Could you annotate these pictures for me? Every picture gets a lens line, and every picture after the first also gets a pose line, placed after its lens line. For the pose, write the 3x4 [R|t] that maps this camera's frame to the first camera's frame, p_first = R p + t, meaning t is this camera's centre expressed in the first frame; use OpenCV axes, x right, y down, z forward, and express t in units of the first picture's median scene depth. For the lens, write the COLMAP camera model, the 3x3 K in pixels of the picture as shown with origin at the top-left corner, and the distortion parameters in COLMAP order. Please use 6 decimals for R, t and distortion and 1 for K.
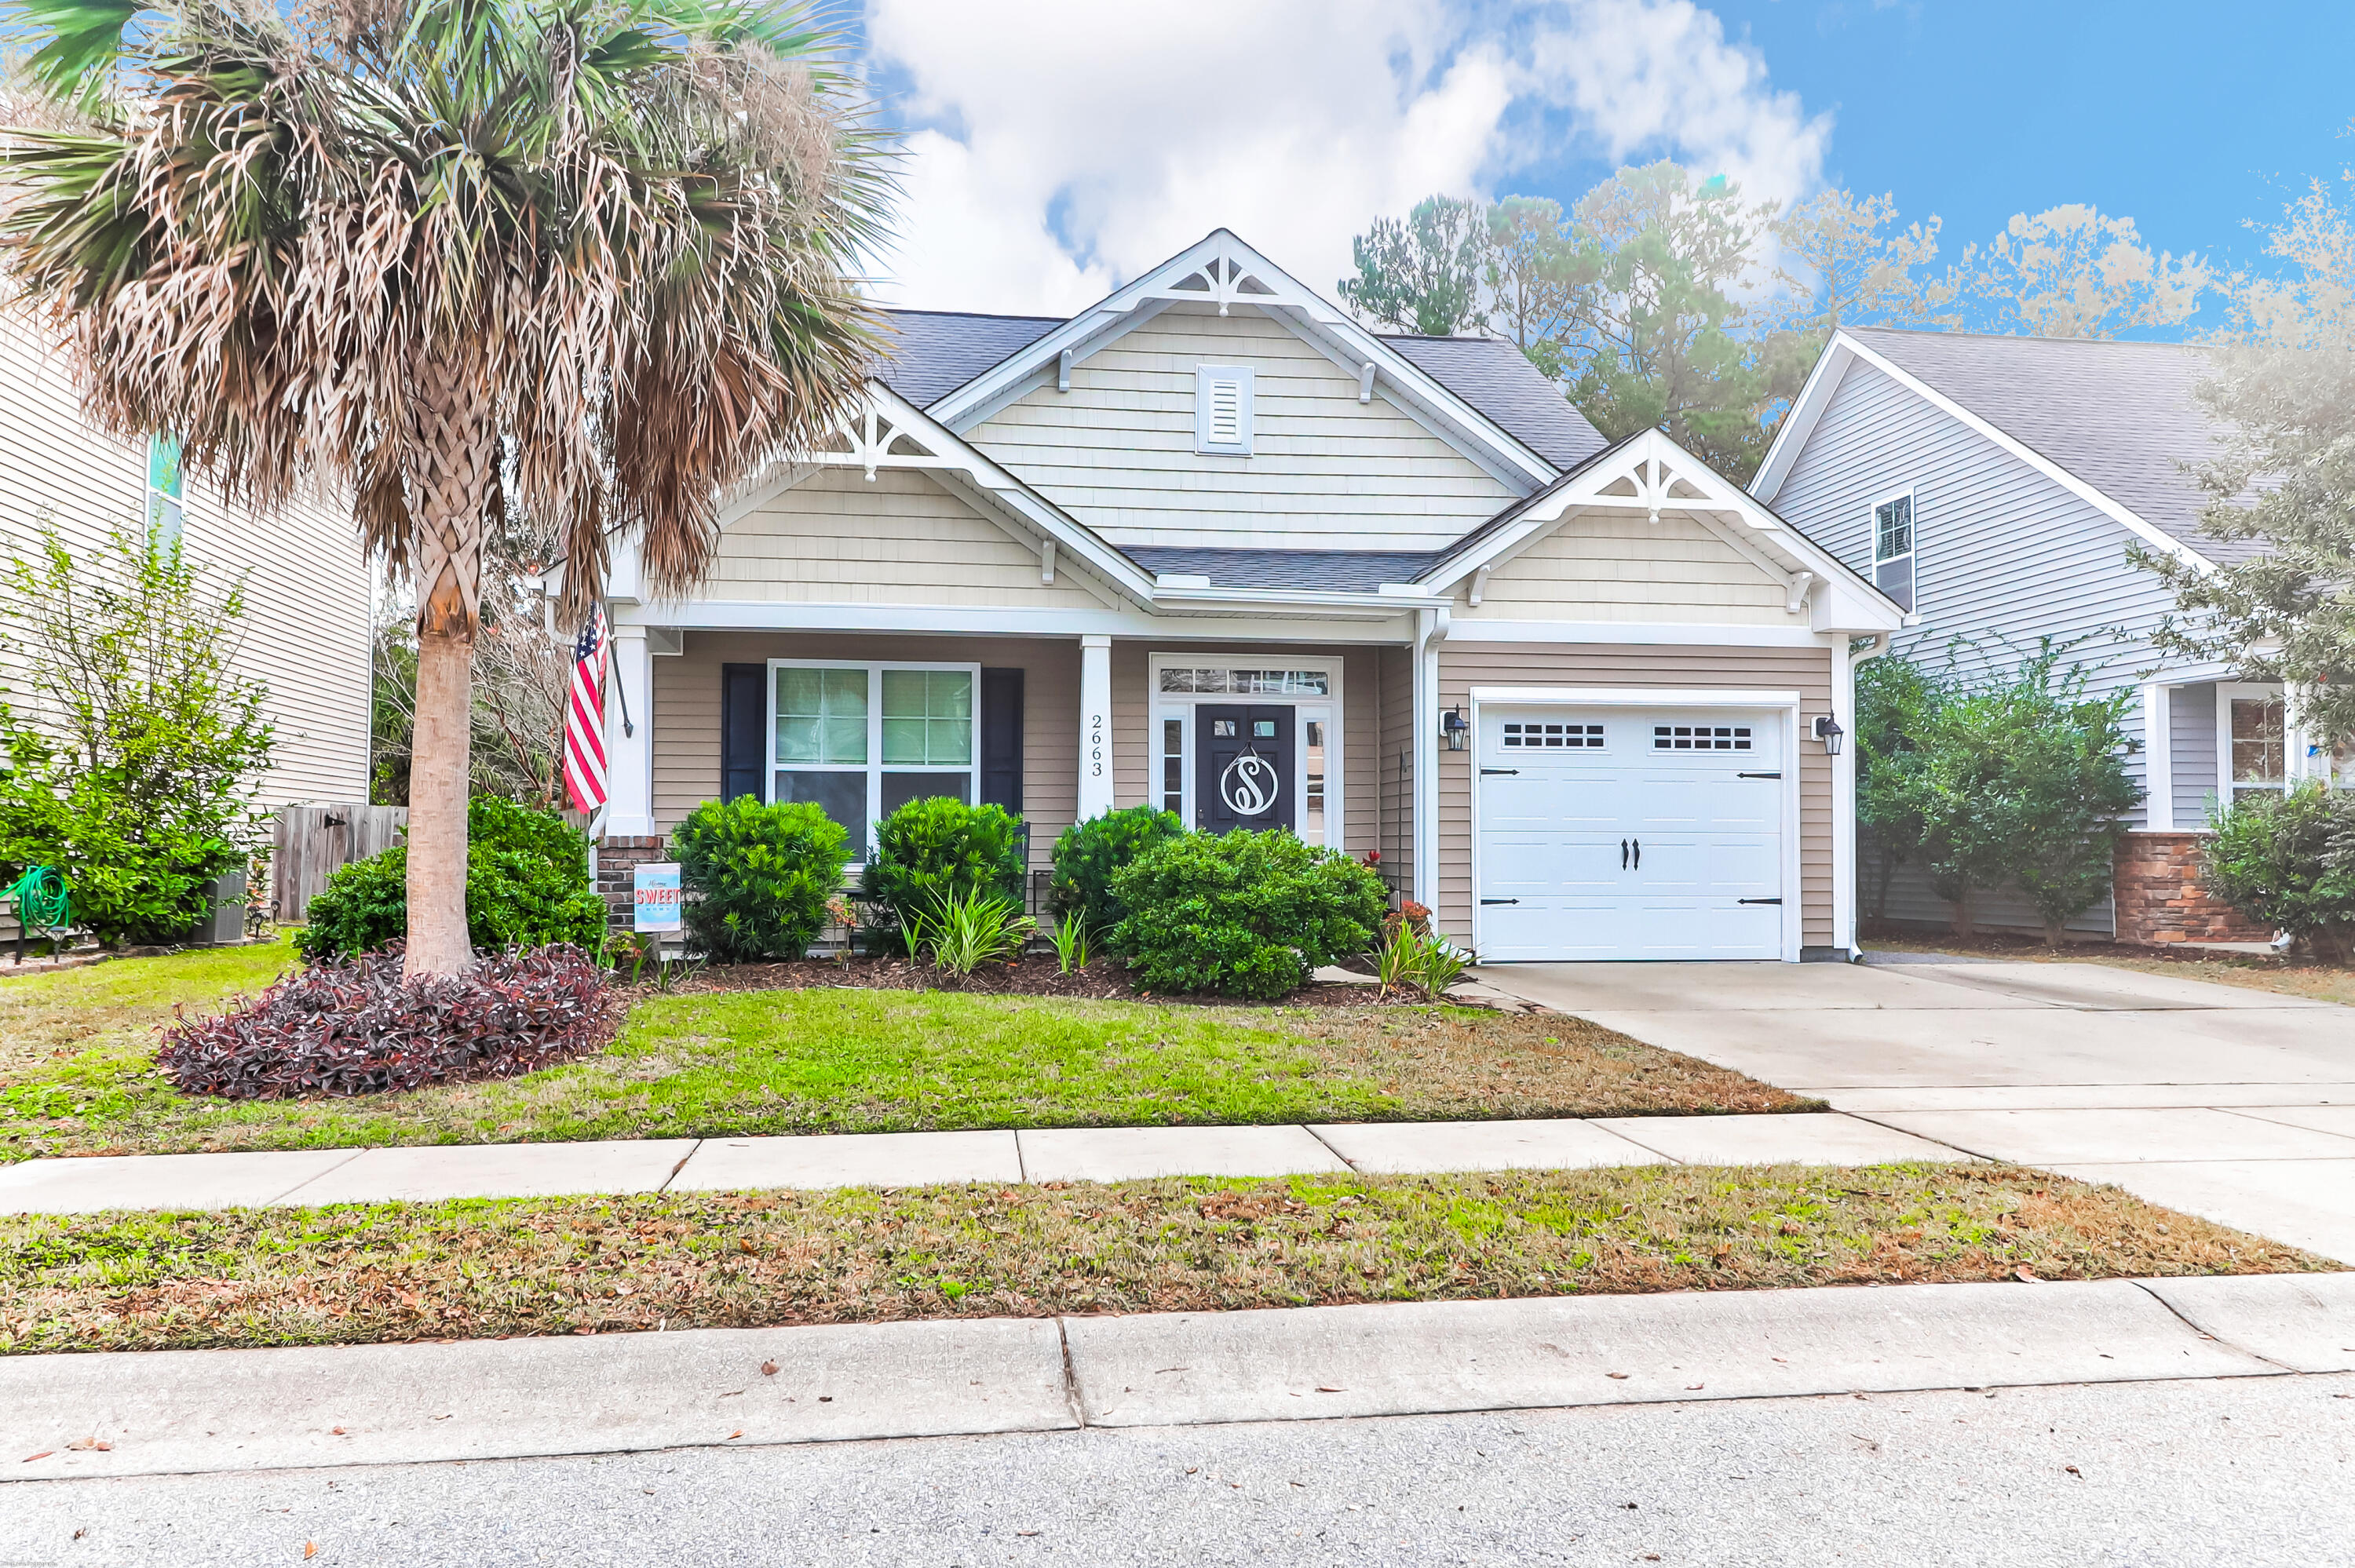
lens RADIAL K [[1702.7, 0, 1177.9], [0, 1702.7, 784.9], [0, 0, 1]] dist [-0.010067, 0.002901]
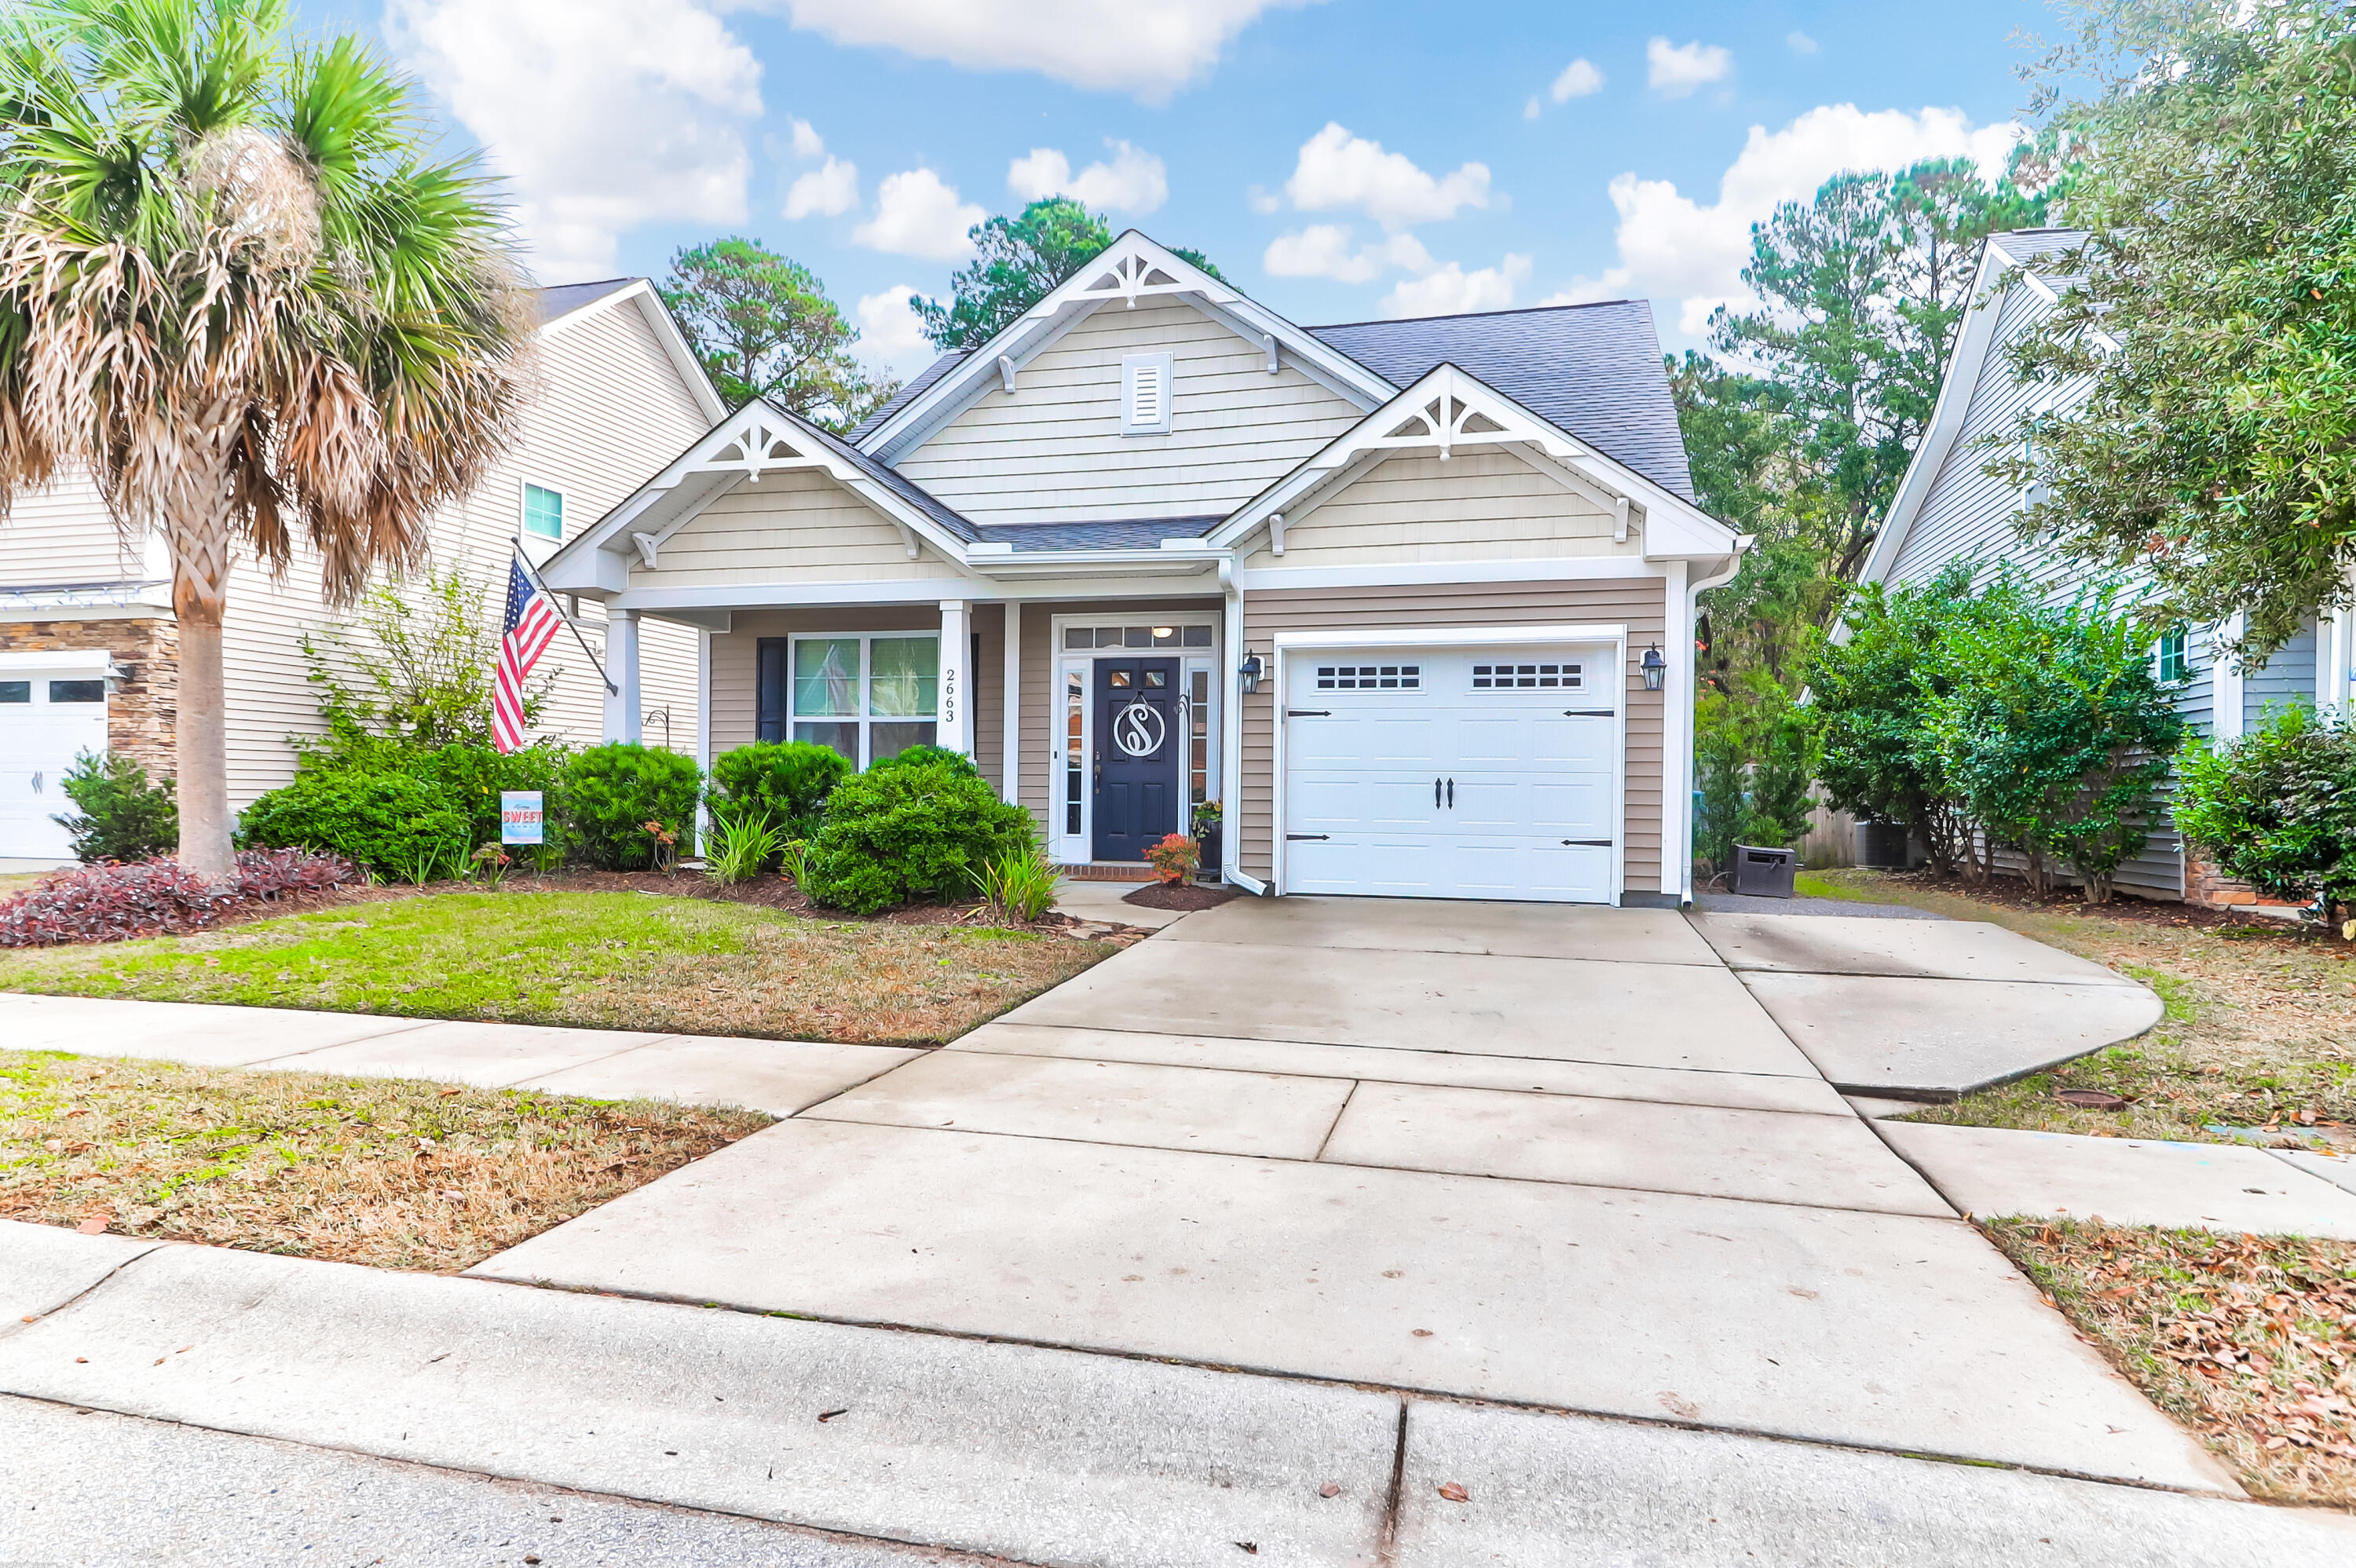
lens RADIAL K [[1381.5, 0, 1172.0], [0, 1381.5, 790.7], [0, 0, 1]] dist [0.002161, -0.001061]
pose [[0.917565, 0.006452, -0.397534, 0.441805], [0.006495, 0.999492, 0.031212, 0.012620], [0.397533, -0.031221, 0.917057, 0.182884]]
